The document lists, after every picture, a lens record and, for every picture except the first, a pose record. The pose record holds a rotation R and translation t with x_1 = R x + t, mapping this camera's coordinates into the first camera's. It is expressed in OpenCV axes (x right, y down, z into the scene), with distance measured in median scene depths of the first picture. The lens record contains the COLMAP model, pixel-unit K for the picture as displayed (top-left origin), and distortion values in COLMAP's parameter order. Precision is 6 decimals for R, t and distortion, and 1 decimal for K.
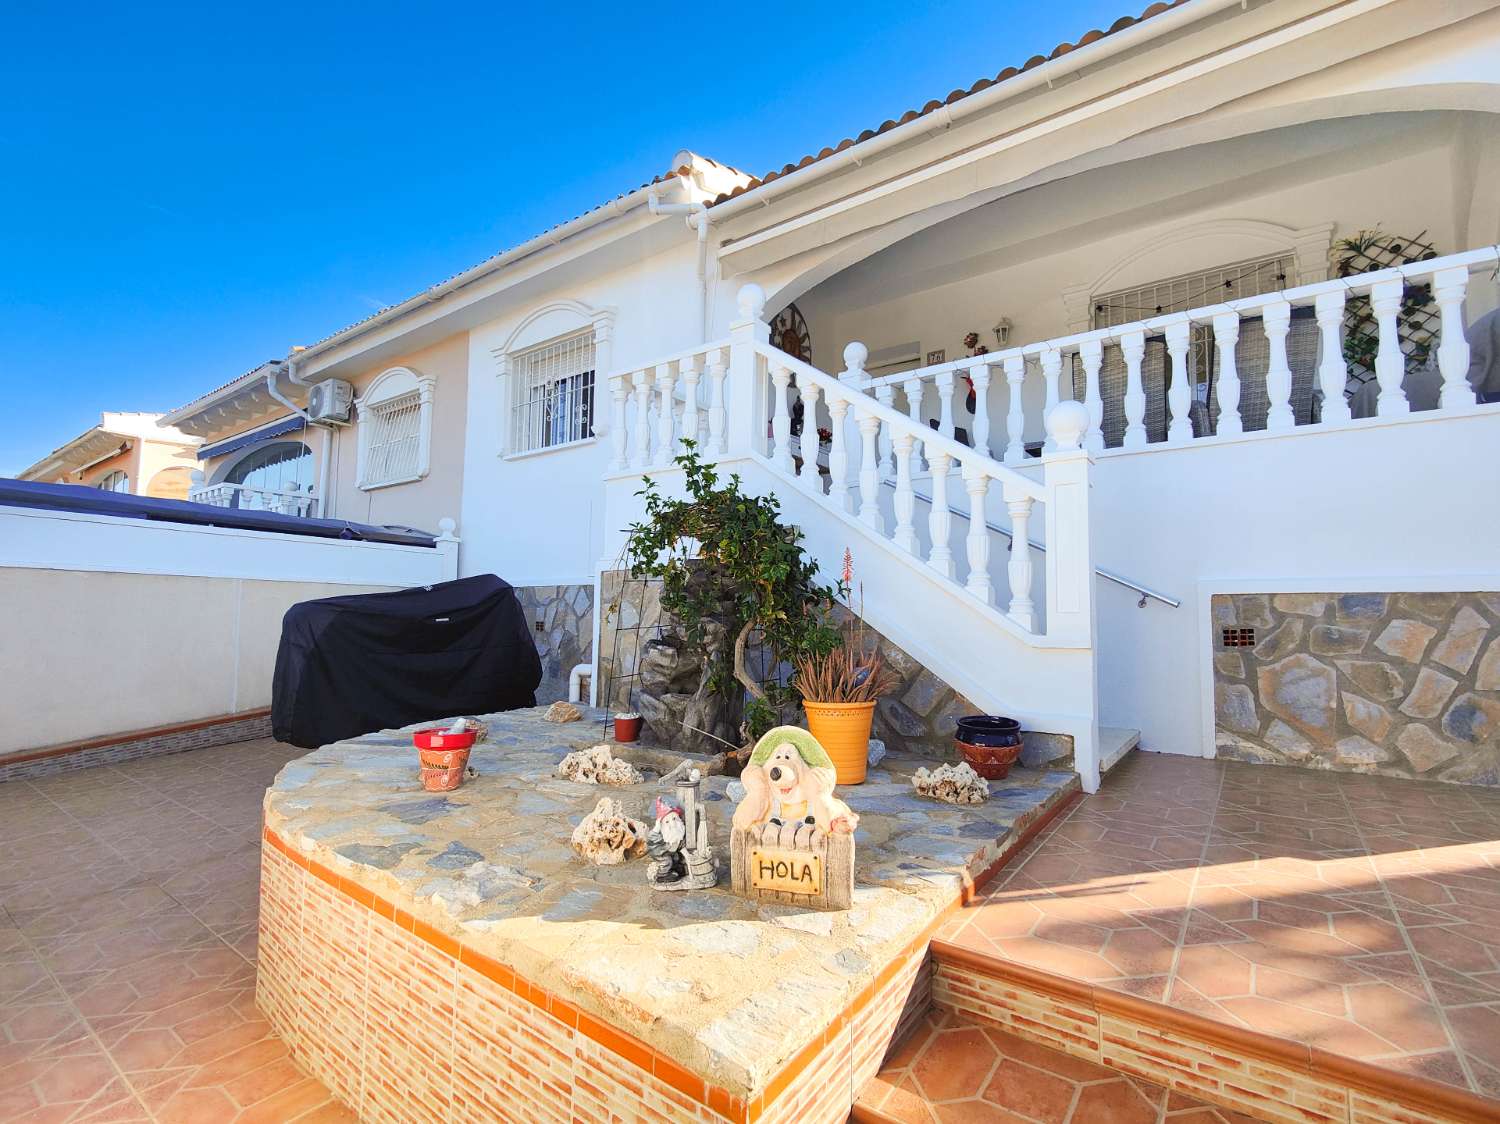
lens RADIAL K [[671.2, 0, 751.8], [0, 671.2, 574.3], [0, 0, 1]] dist [0.030107, -0.022257]
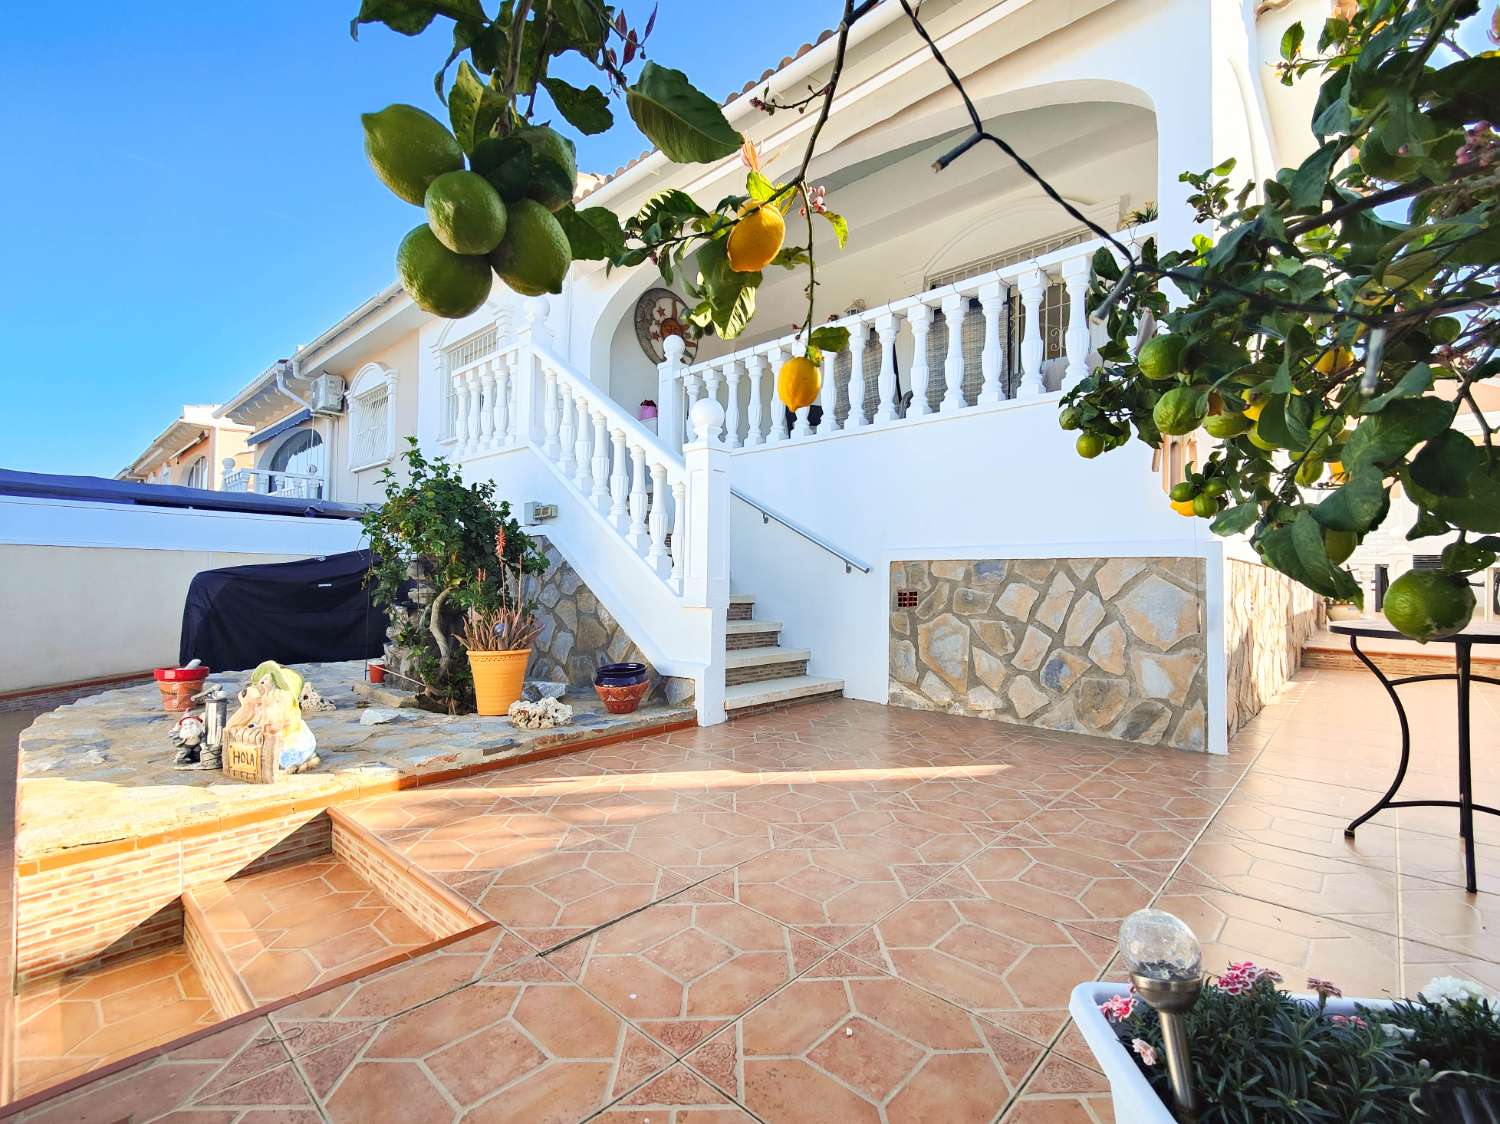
lens RADIAL K [[663.9, 0, 756.8], [0, 663.9, 567.5], [0, 0, 1]] dist [0.027858, -0.021759]
pose [[0.993474, -0.004901, -0.113952, 0.599652], [0.009668, 0.999099, 0.041318, -0.008352], [0.113647, -0.042150, 0.992627, -0.131346]]
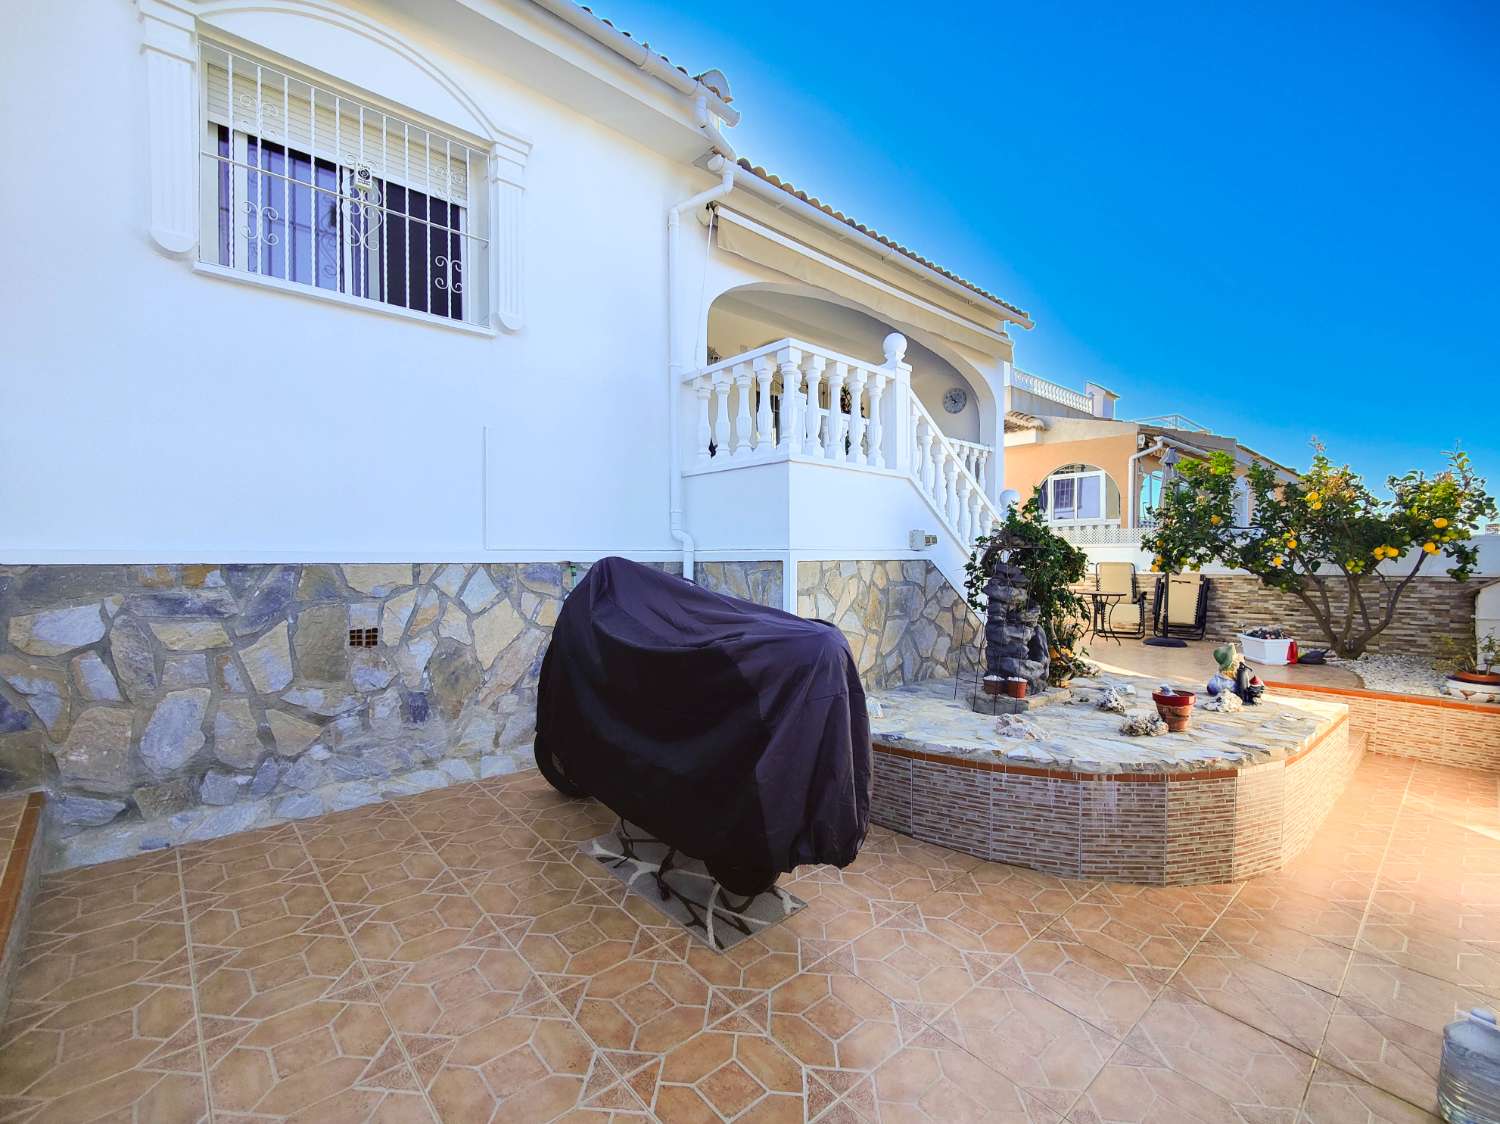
lens RADIAL K [[663.9, 0, 756.8], [0, 663.9, 567.5], [0, 0, 1]] dist [0.027858, -0.021759]
pose [[0.210742, -0.018774, 0.977361, -1.476919], [-0.061185, 0.997602, 0.032355, -0.028458], [-0.975625, -0.066619, 0.209088, 1.131644]]
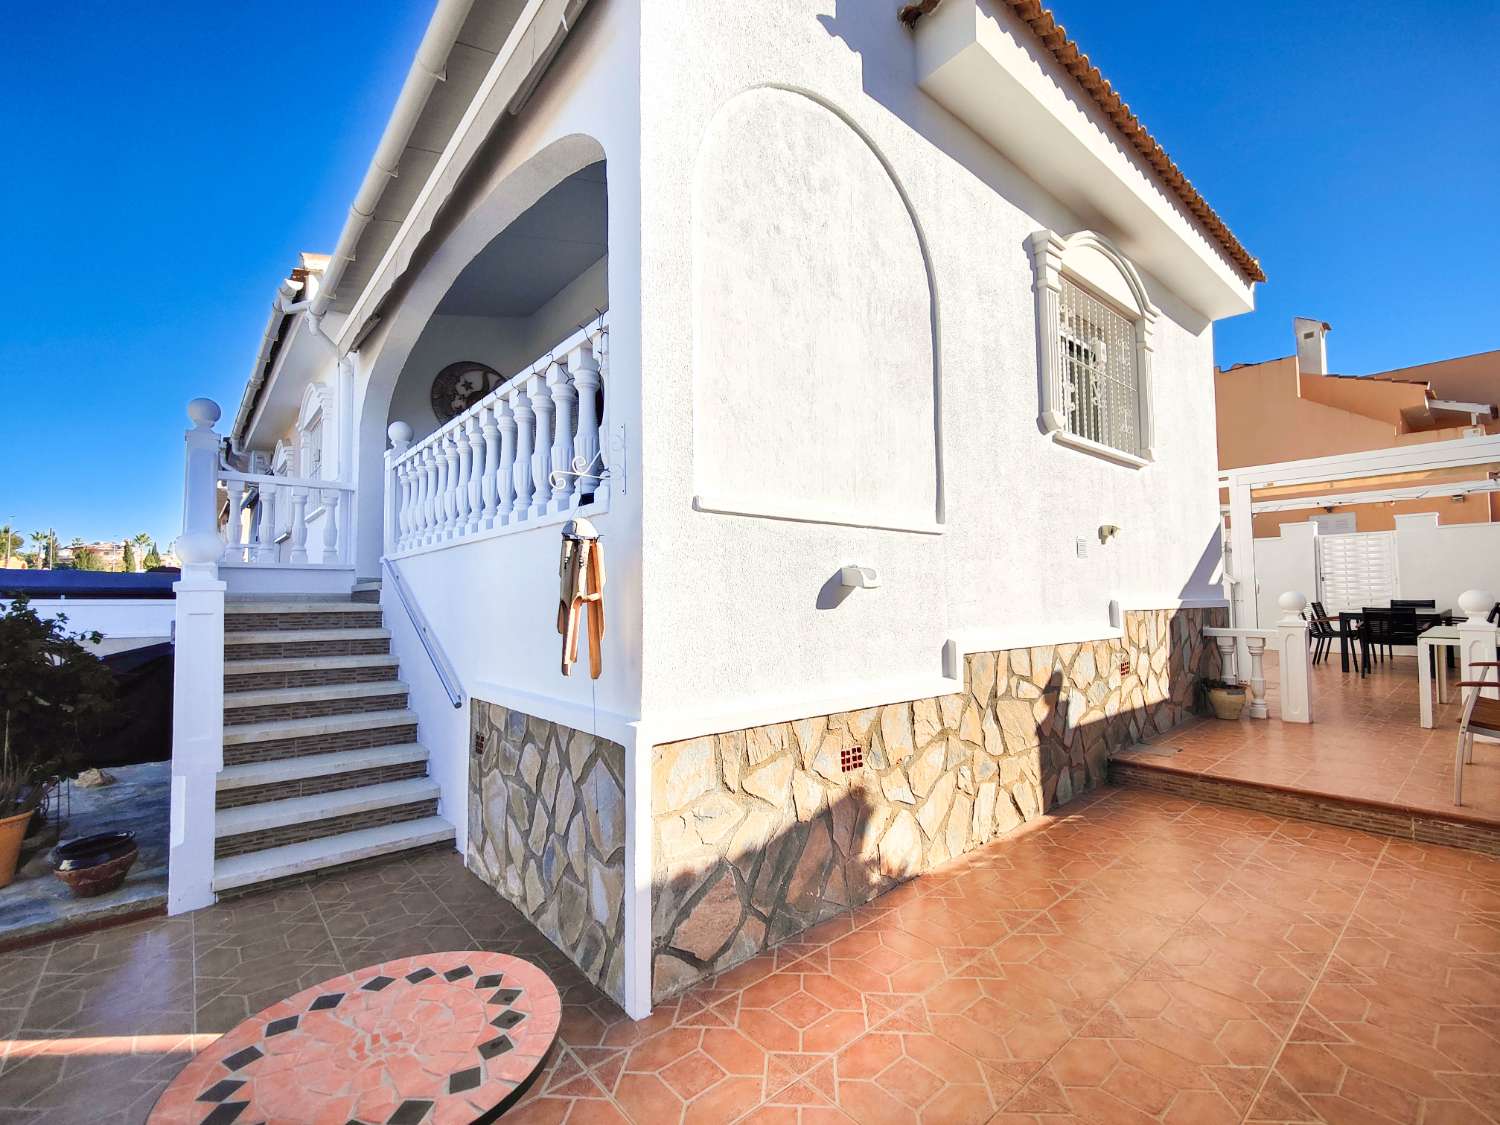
lens RADIAL K [[672.5, 0, 752.8], [0, 672.5, 566.8], [0, 0, 1]] dist [0.006549, -0.000111]
pose [[0.969316, -0.035098, -0.243298, 1.343748], [0.036894, 0.999315, 0.002829, -0.150390], [0.243032, -0.011719, 0.969948, 0.171405]]
